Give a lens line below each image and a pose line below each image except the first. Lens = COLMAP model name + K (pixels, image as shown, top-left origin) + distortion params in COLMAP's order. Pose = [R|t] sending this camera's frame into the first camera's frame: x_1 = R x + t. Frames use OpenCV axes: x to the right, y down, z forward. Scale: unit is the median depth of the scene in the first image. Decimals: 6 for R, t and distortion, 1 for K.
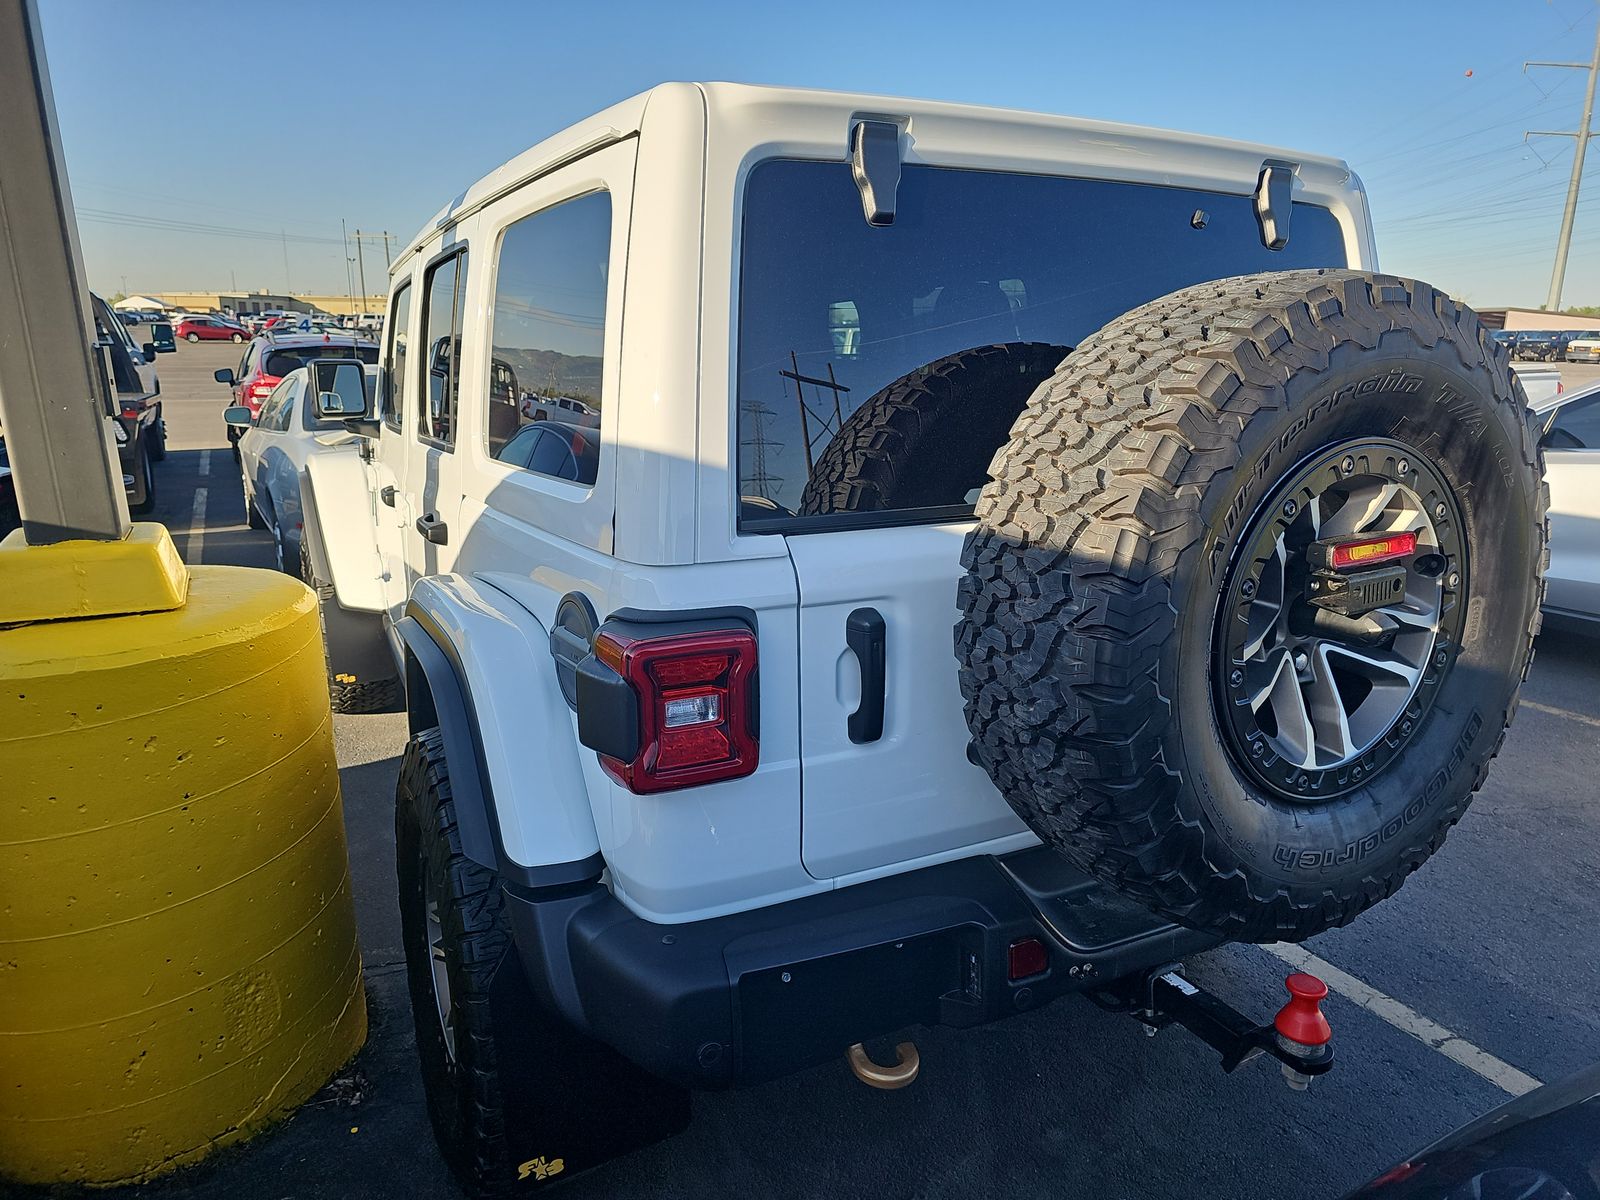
lens RADIAL K [[1064.1, 0, 806.5], [0, 1064.1, 592.3], [0, 0, 1]] dist [0.026411, 0.002269]
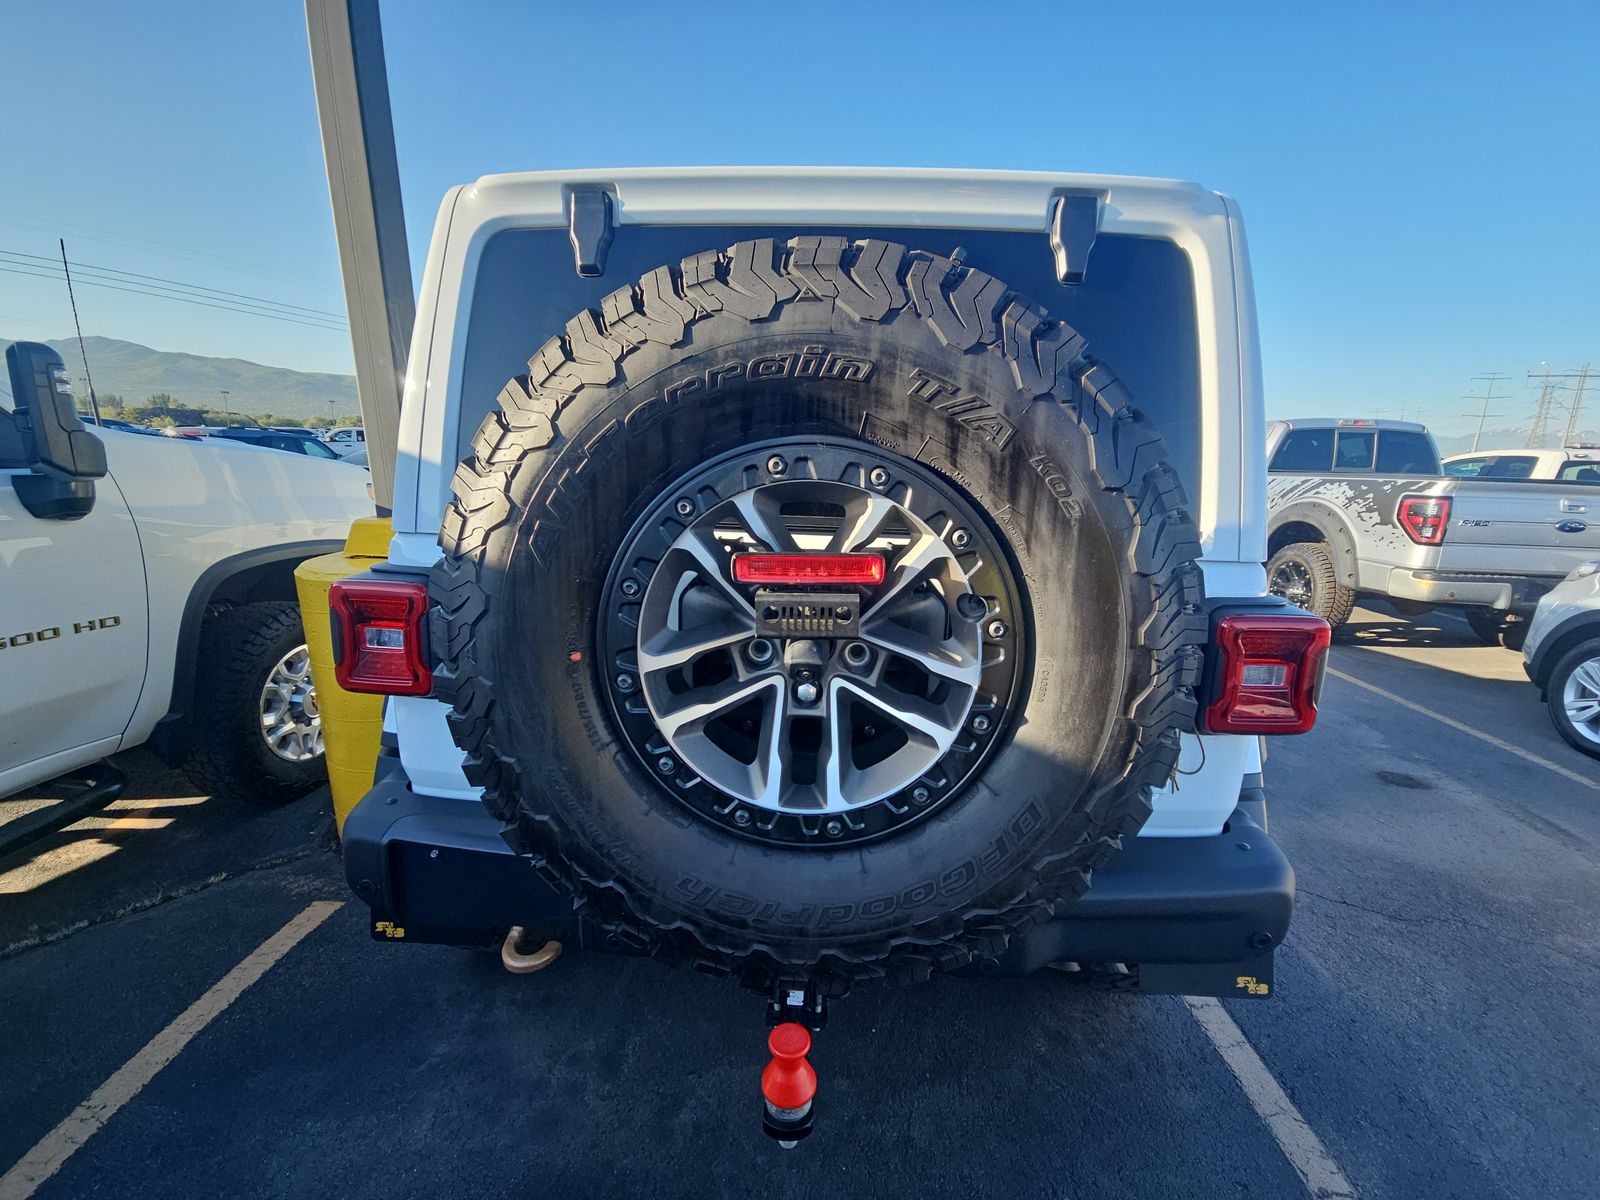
lens RADIAL K [[655.1, 0, 797.4], [0, 655.1, 608.6], [0, 0, 1]] dist [0.004787, -0.003624]
pose [[0.855157, 0.131119, -0.501512, 0.709852], [-0.140181, 0.989928, 0.019782, -0.015728], [0.499054, 0.053385, 0.864925, 0.496954]]
